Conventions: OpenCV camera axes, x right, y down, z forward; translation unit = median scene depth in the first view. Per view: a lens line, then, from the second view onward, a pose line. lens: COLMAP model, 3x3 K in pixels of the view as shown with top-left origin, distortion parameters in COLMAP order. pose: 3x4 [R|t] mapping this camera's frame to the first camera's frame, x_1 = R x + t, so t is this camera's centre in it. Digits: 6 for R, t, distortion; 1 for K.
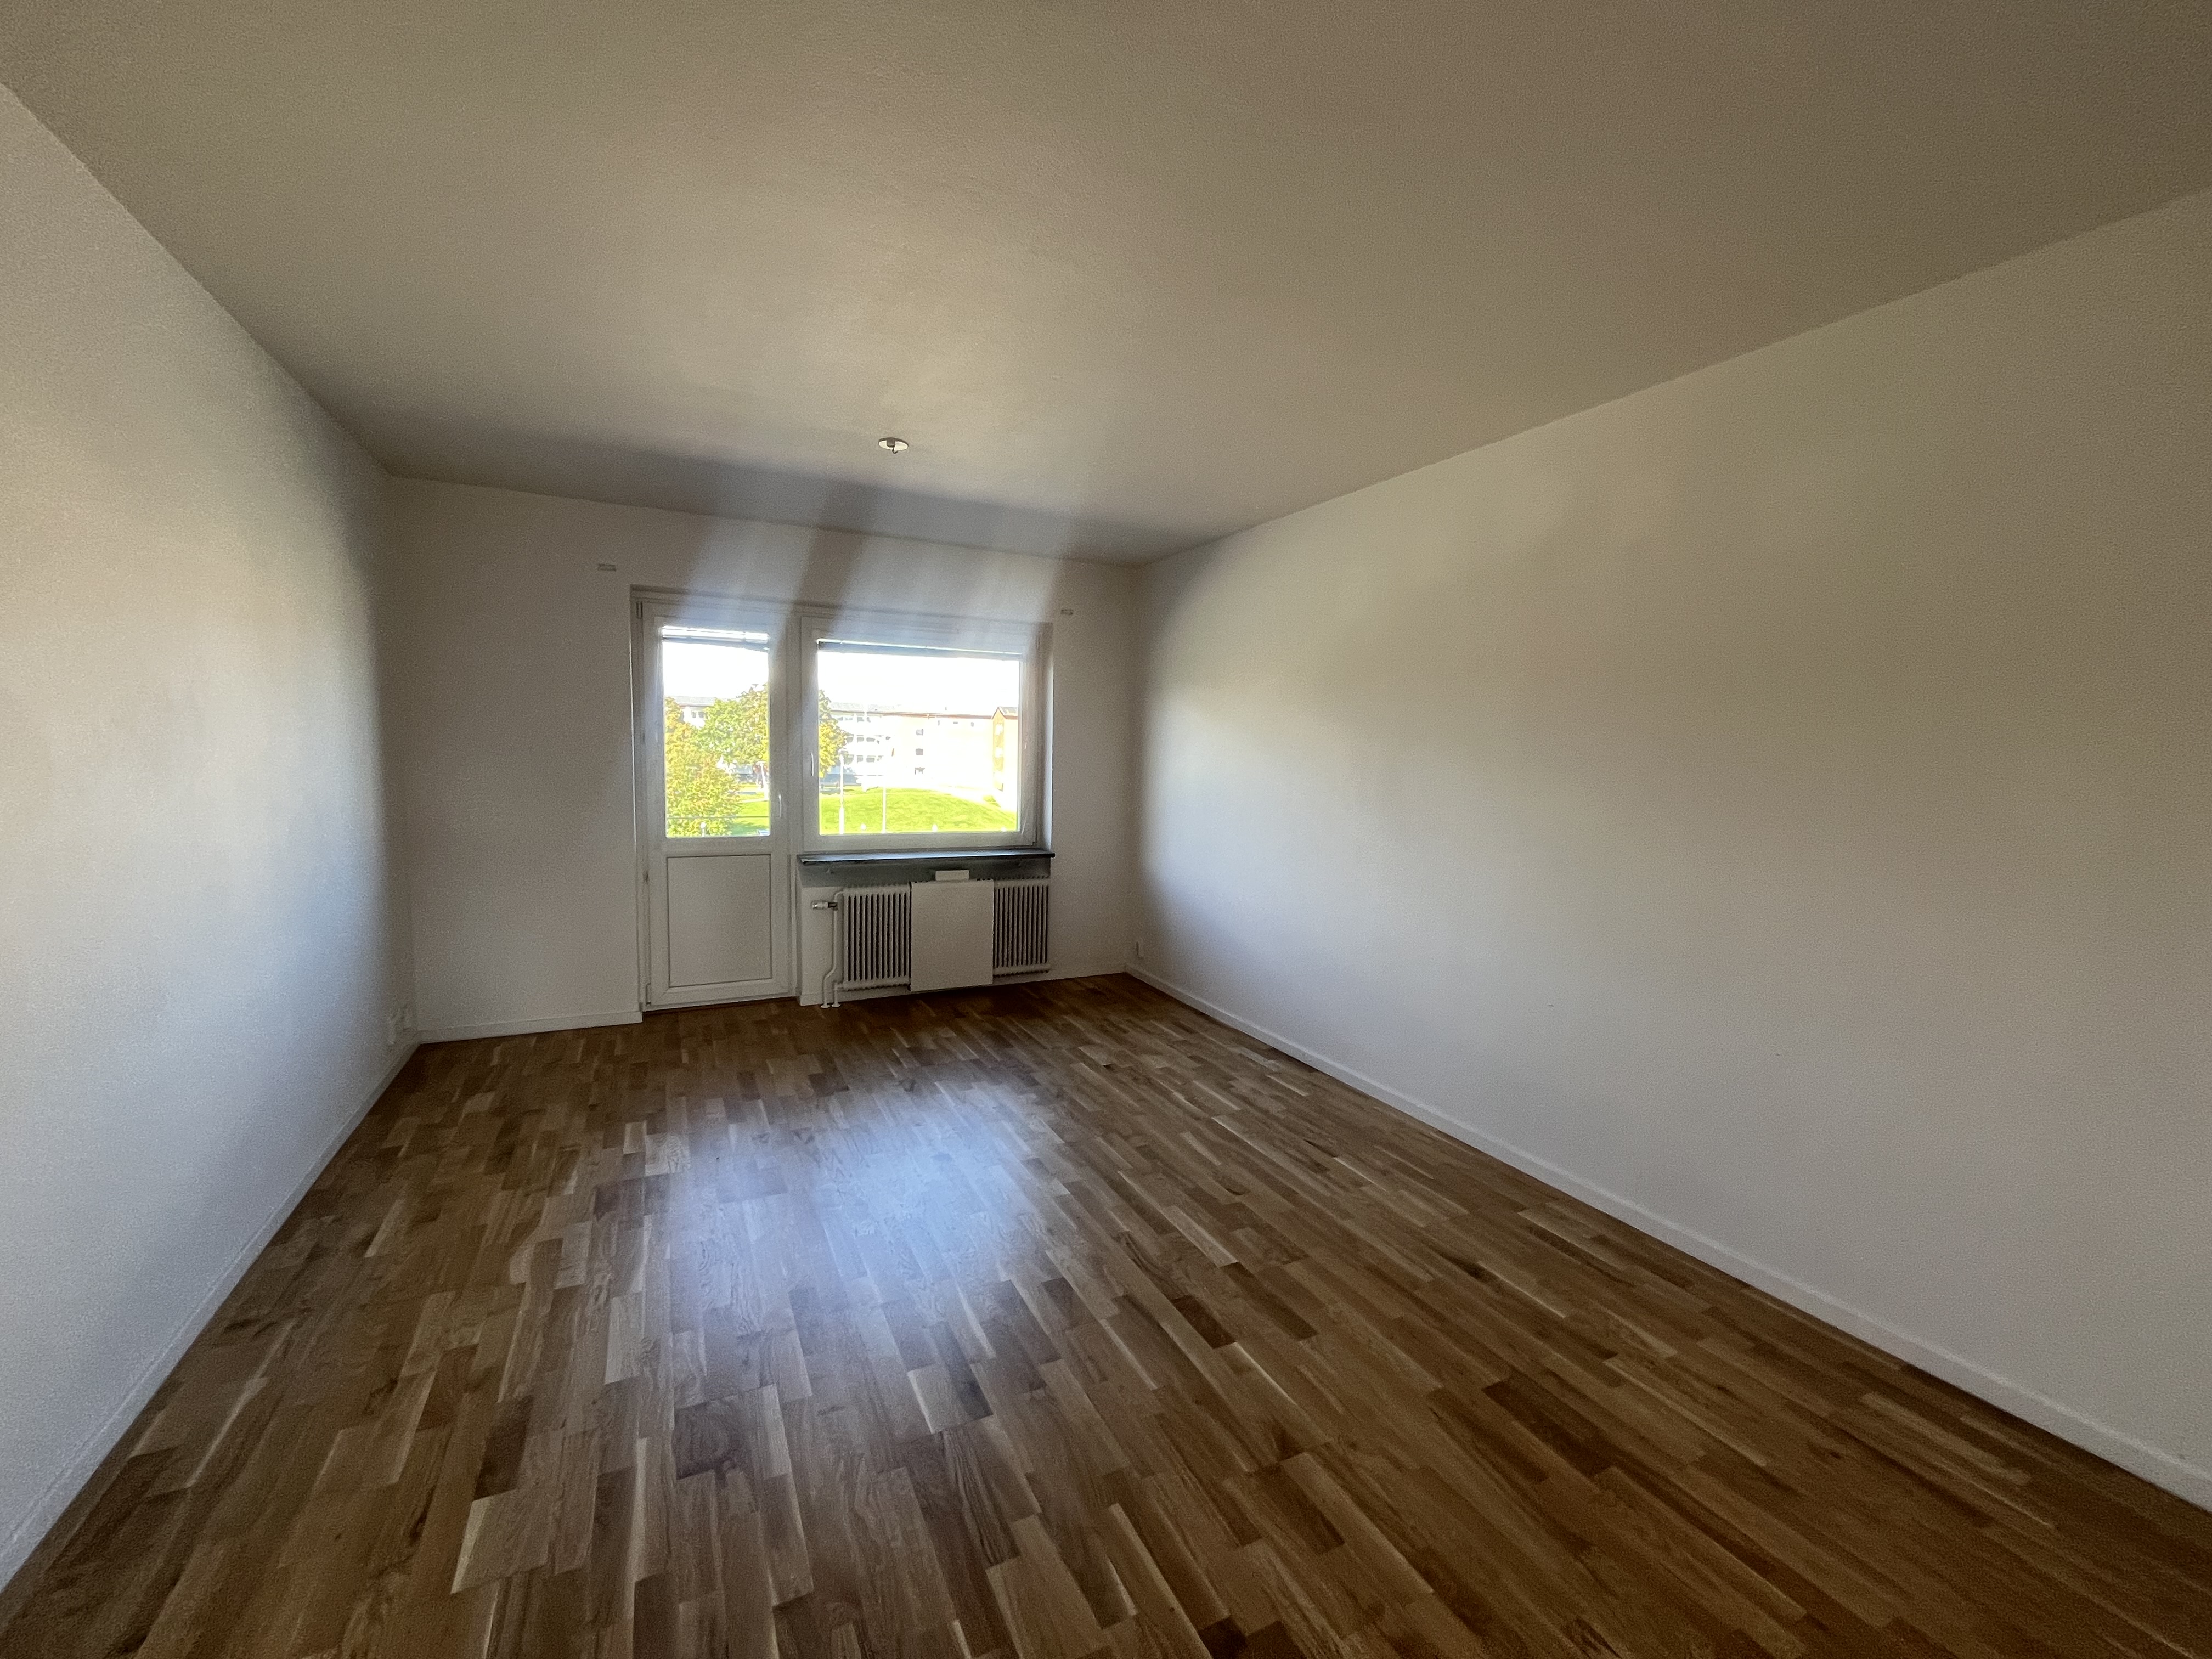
lens RADIAL K [[888.2, 0, 1096.0], [0, 888.2, 827.8], [0, 0, 1]] dist [-0.002871, -0.000276]
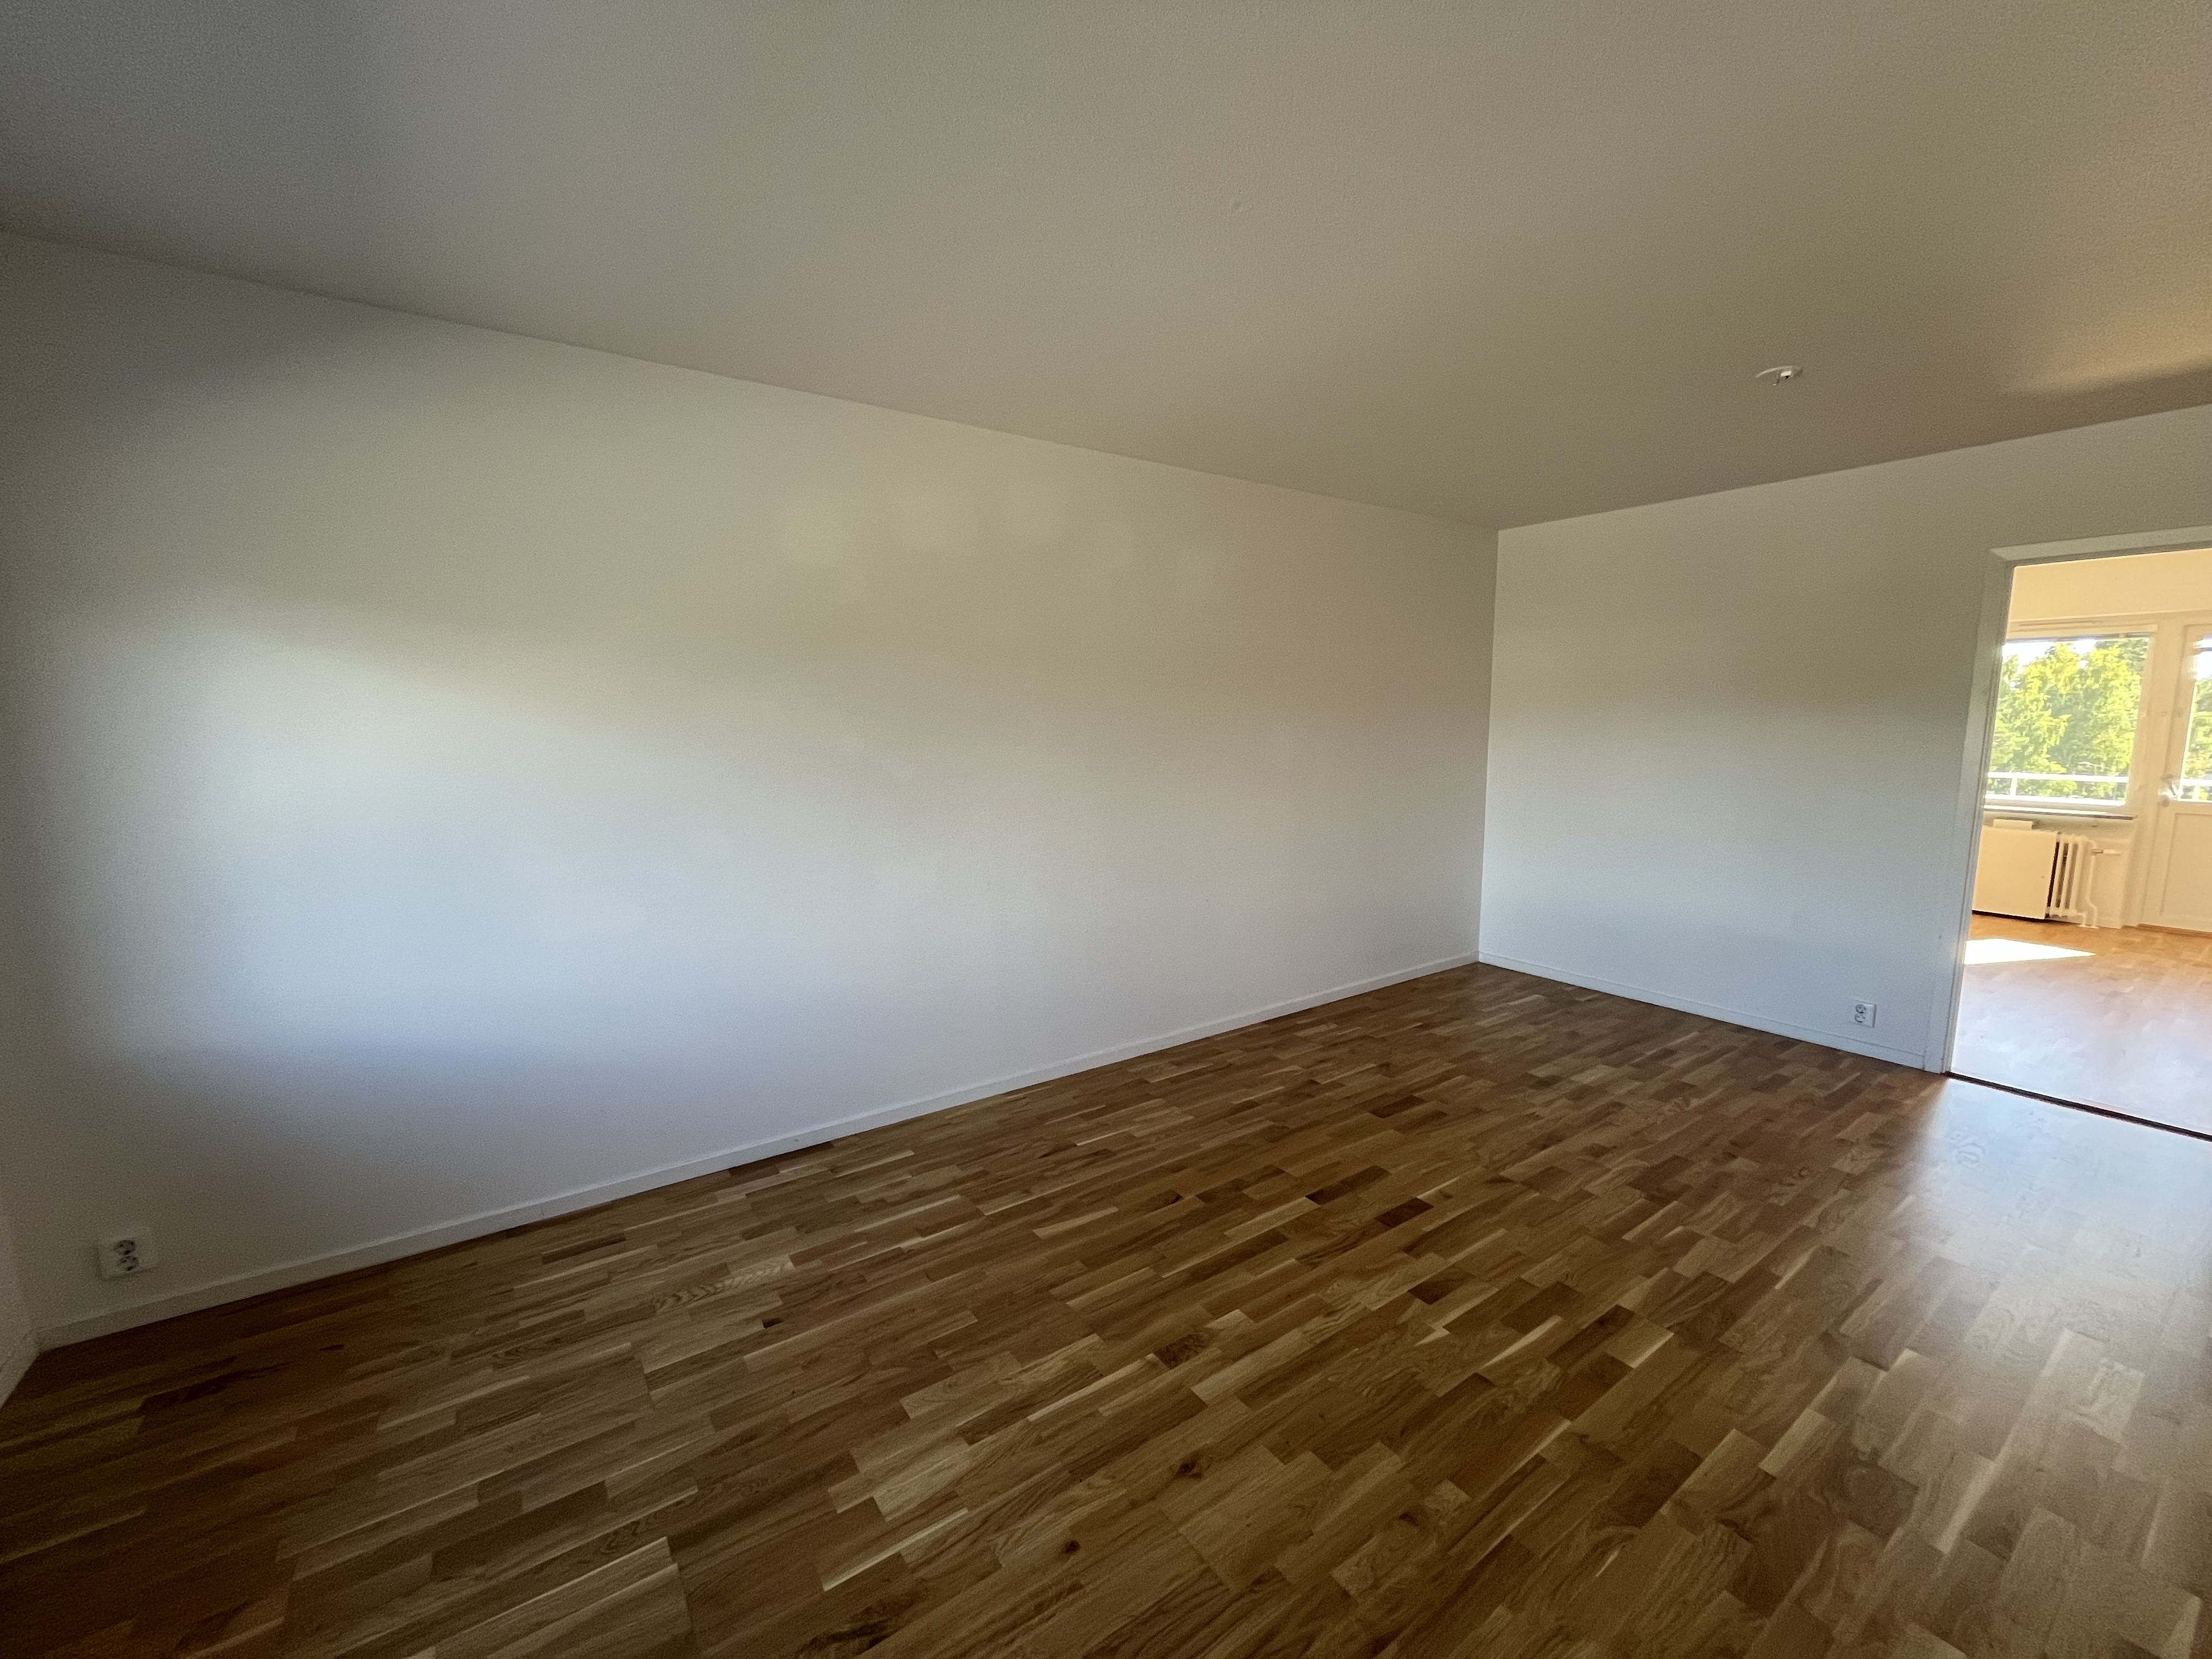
lens RADIAL K [[888.2, 0, 1096.0], [0, 888.2, 827.8], [0, 0, 1]] dist [-0.002871, -0.000276]
pose [[-0.144582, -0.147310, 0.978466, -0.639089], [0.086514, 0.983187, 0.160804, -0.133425], [-0.985704, 0.107900, -0.129406, 1.040526]]
